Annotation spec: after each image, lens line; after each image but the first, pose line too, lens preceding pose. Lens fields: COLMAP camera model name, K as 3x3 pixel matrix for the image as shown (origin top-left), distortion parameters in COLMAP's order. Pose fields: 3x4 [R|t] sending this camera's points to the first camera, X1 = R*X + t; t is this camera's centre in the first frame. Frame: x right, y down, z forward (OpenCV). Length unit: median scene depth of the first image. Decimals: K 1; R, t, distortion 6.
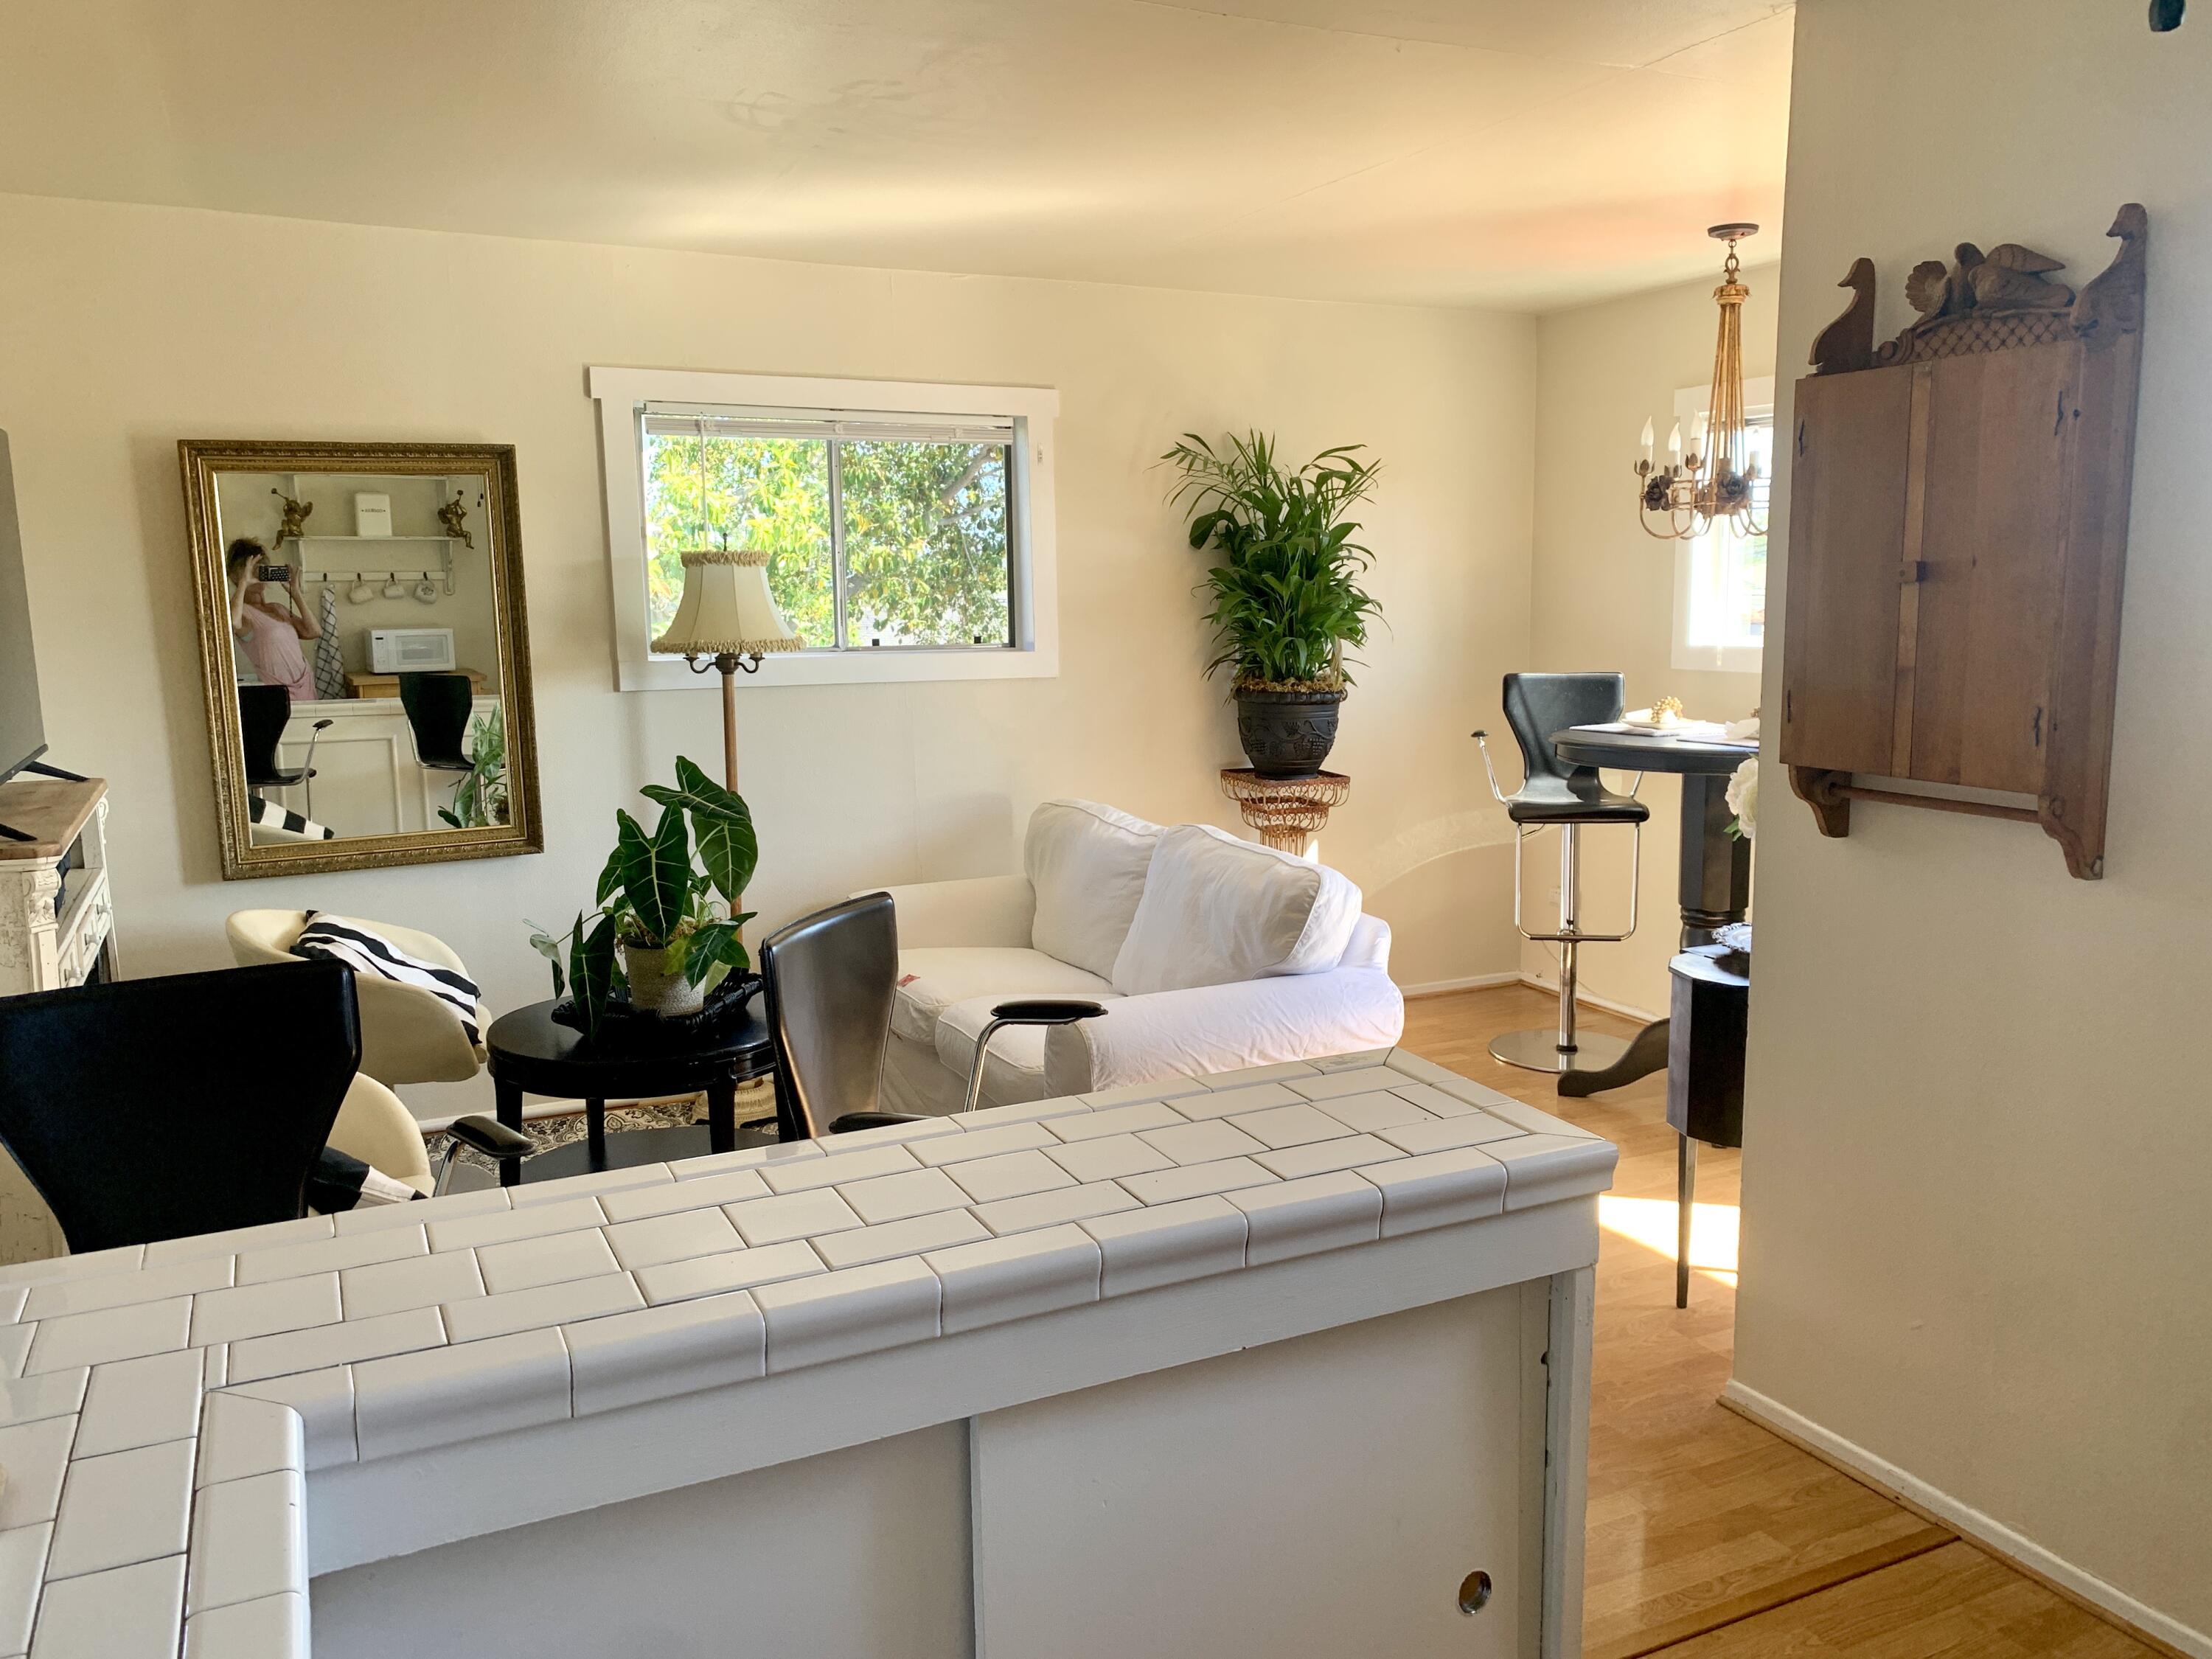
lens RADIAL K [[1678.5, 0, 1117.5], [0, 1678.5, 781.4], [0, 0, 1]] dist [0.097682, -0.131811]
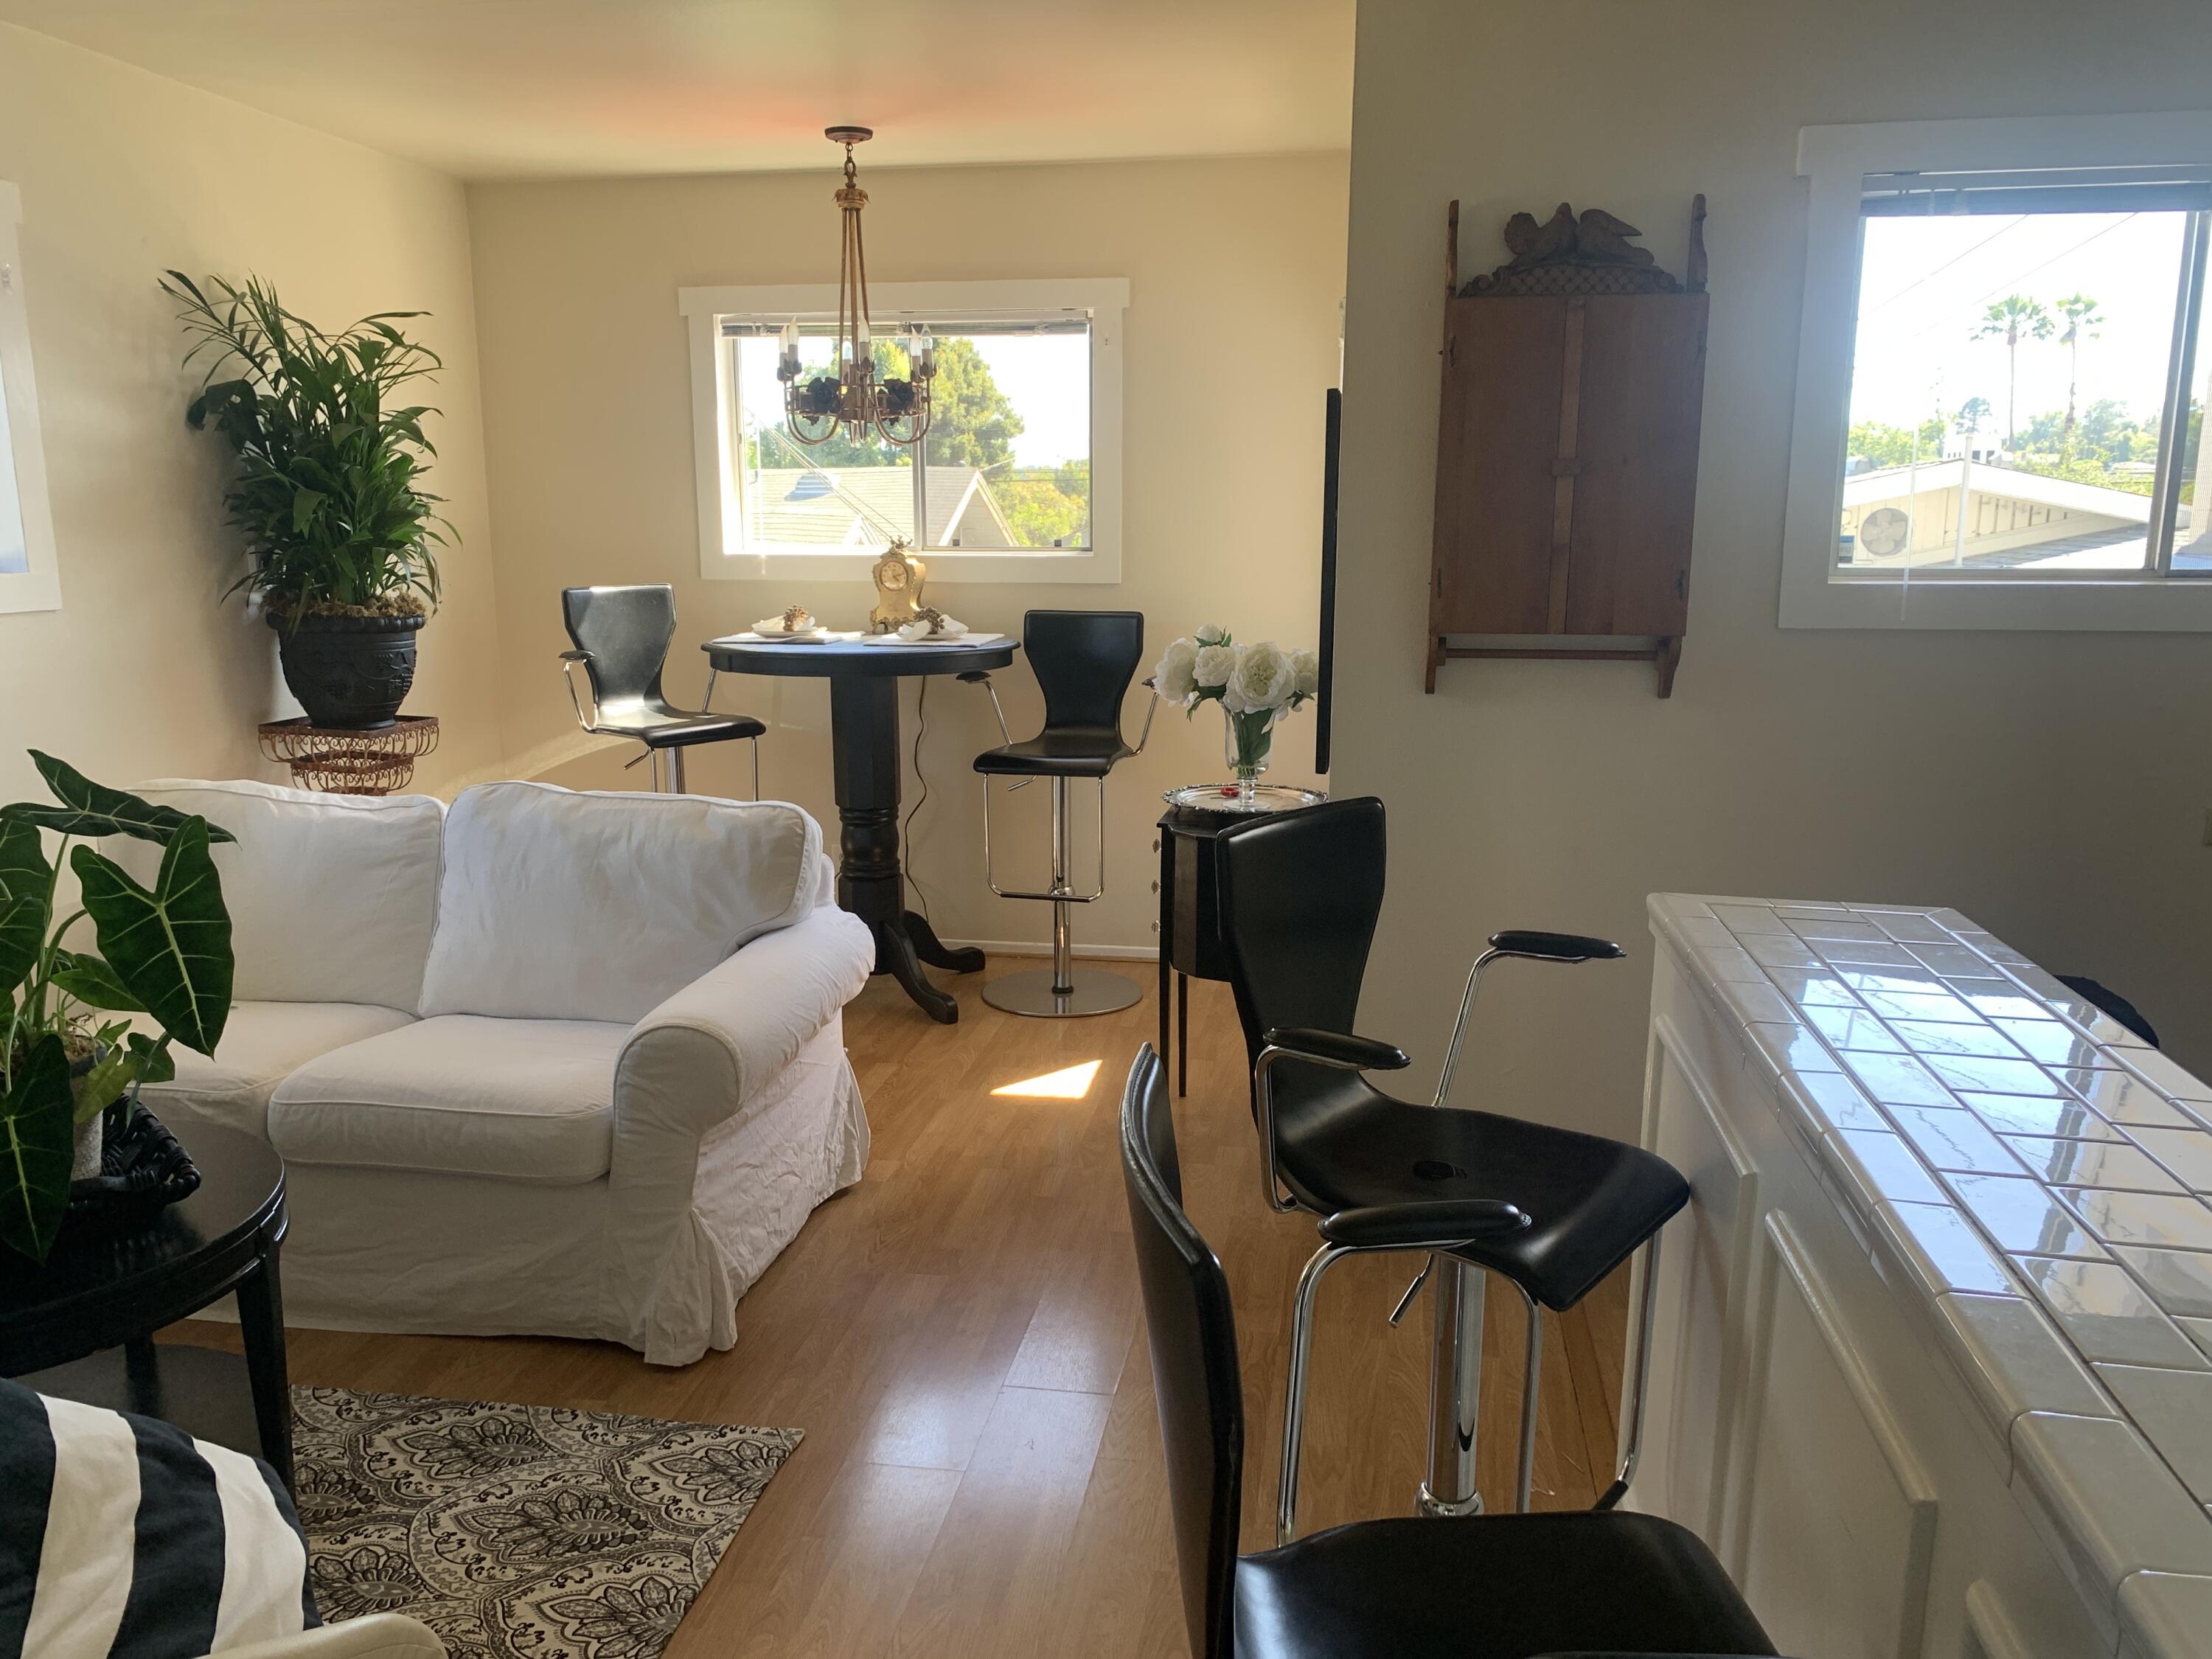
lens RADIAL K [[1674.8, 0, 1081.9], [0, 1674.8, 838.1], [0, 0, 1]] dist [0.069340, -0.127227]
pose [[0.582644, -0.148691, 0.799010, -0.397073], [0.089477, 0.988881, 0.118778, -0.016727], [-0.807787, 0.002288, 0.589470, 0.284860]]
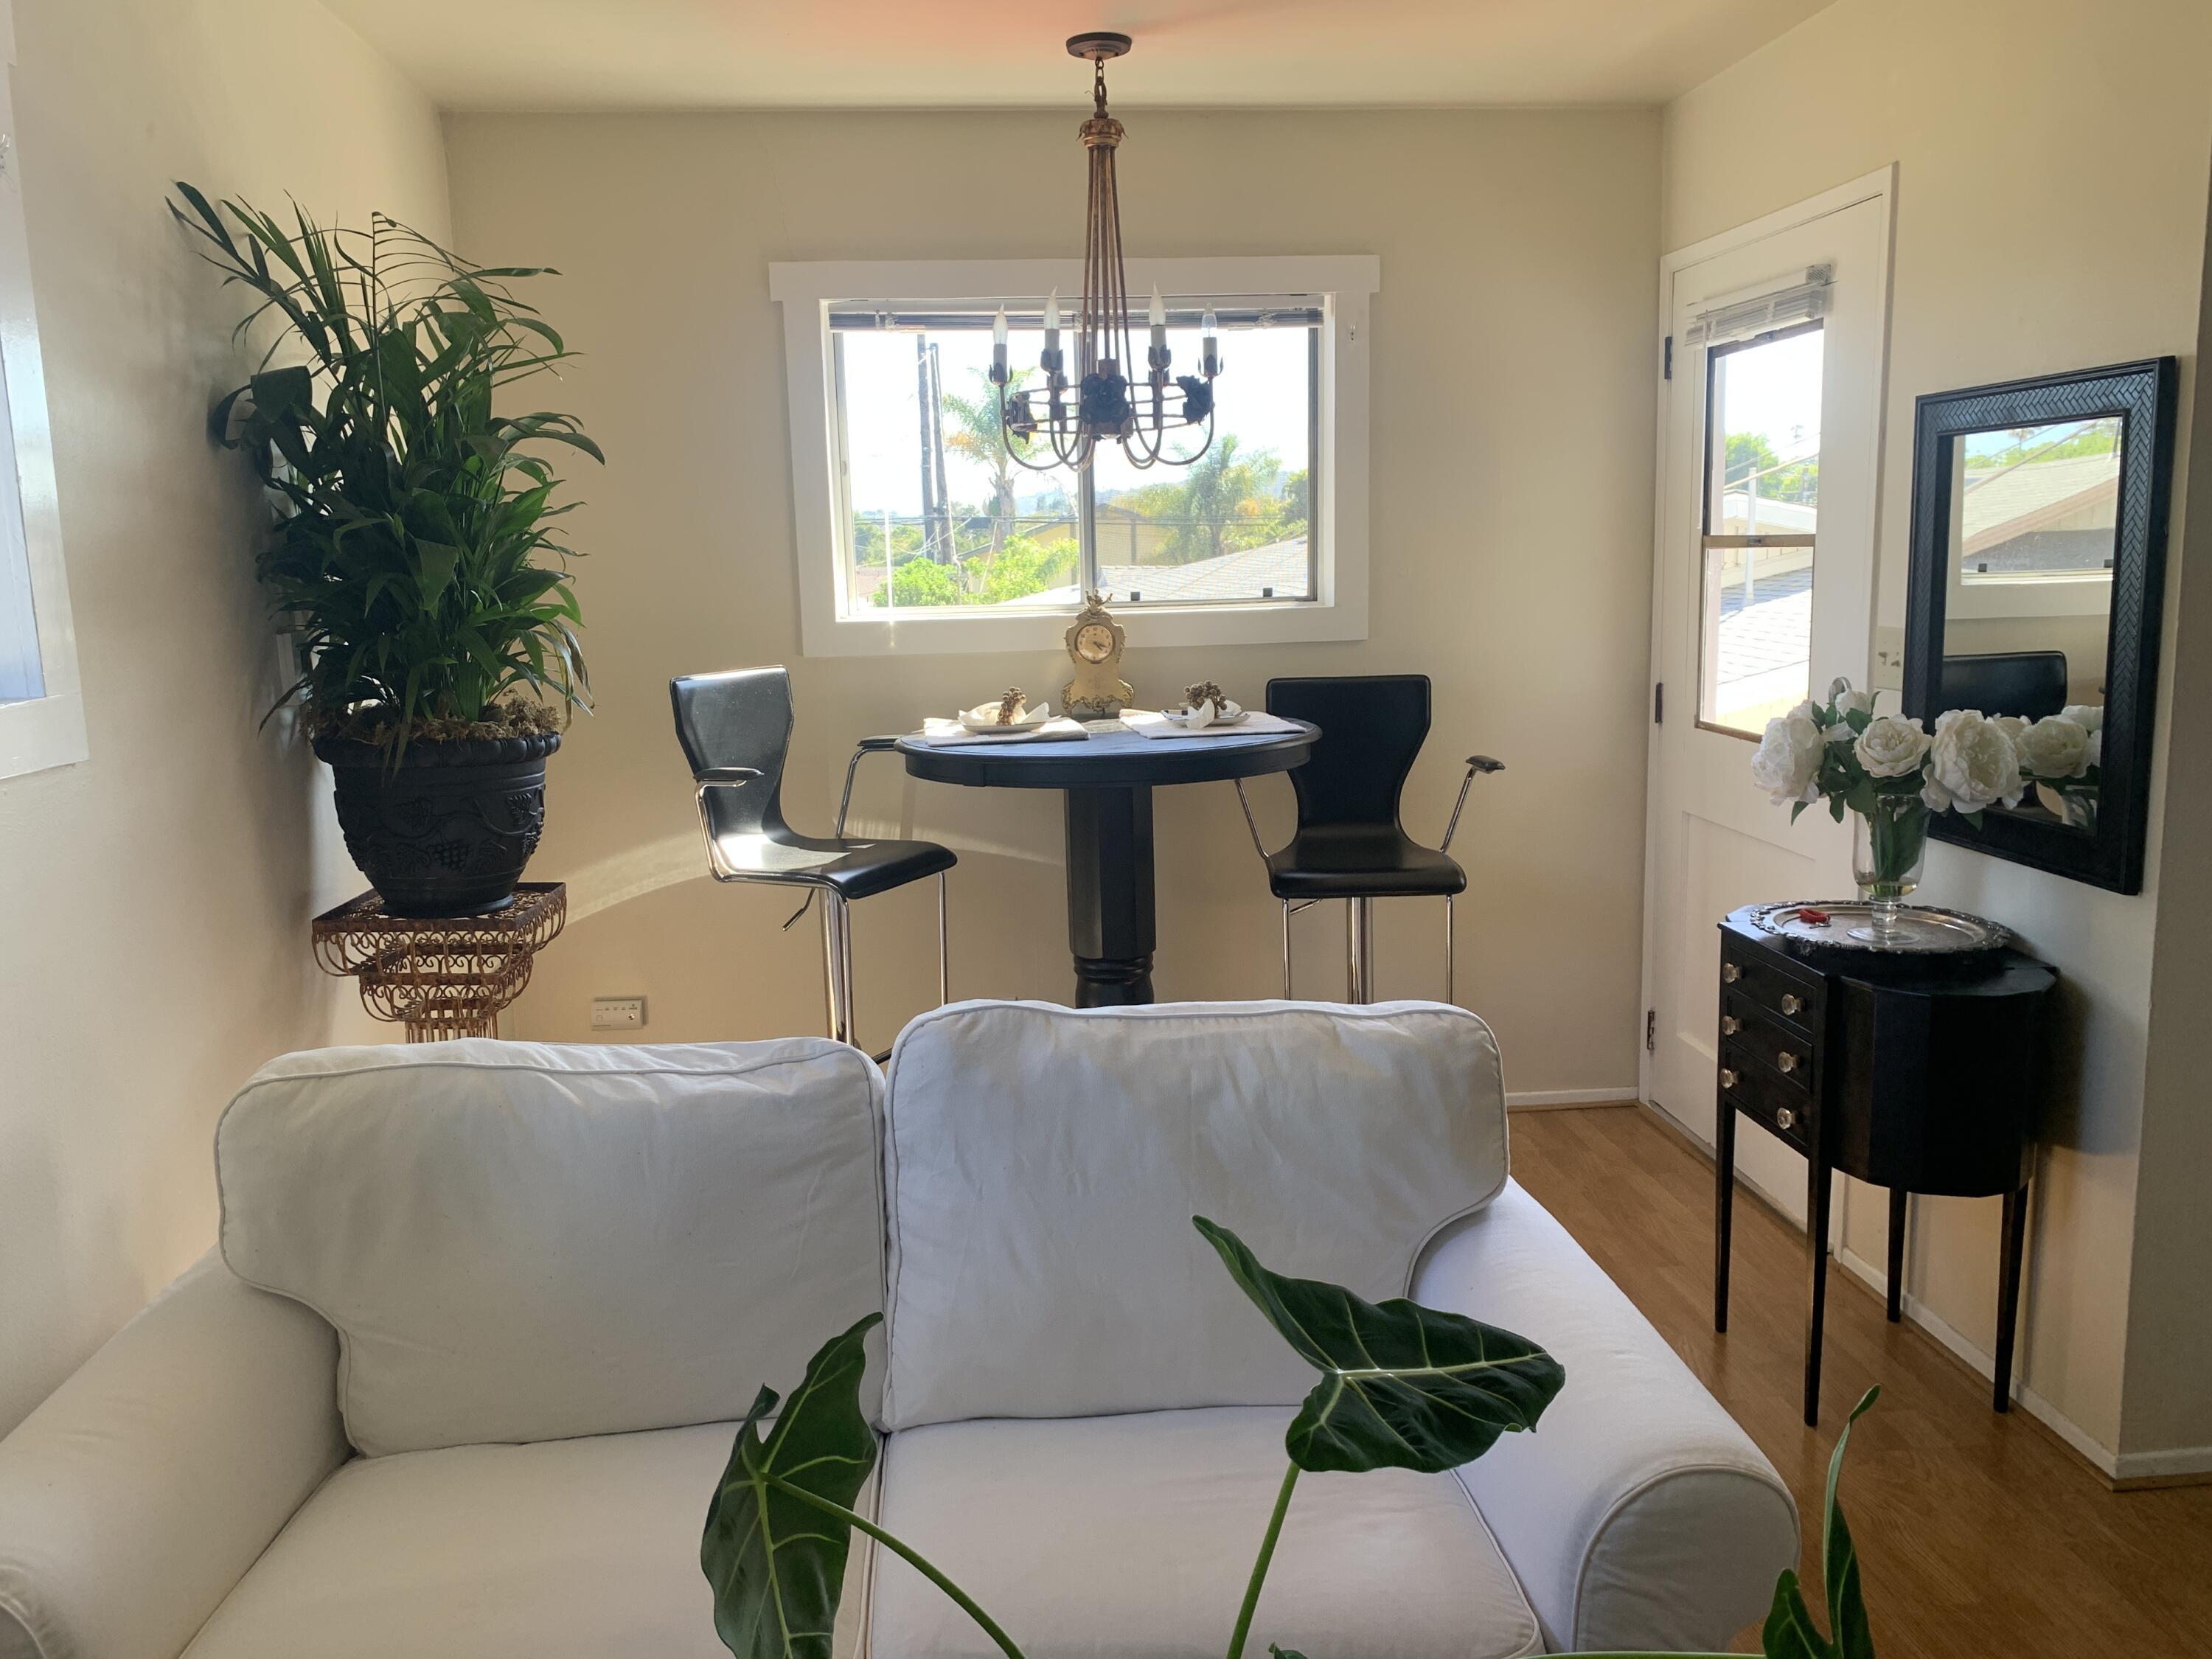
lens RADIAL K [[1673.5, 0, 1098.1], [0, 1673.5, 814.9], [0, 0, 1]] dist [0.105829, -0.194347]
pose [[0.355247, -0.143714, 0.923659, -0.345073], [0.129047, 0.986190, 0.103810, -0.067512], [-0.925822, 0.082317, 0.368887, 0.717649]]
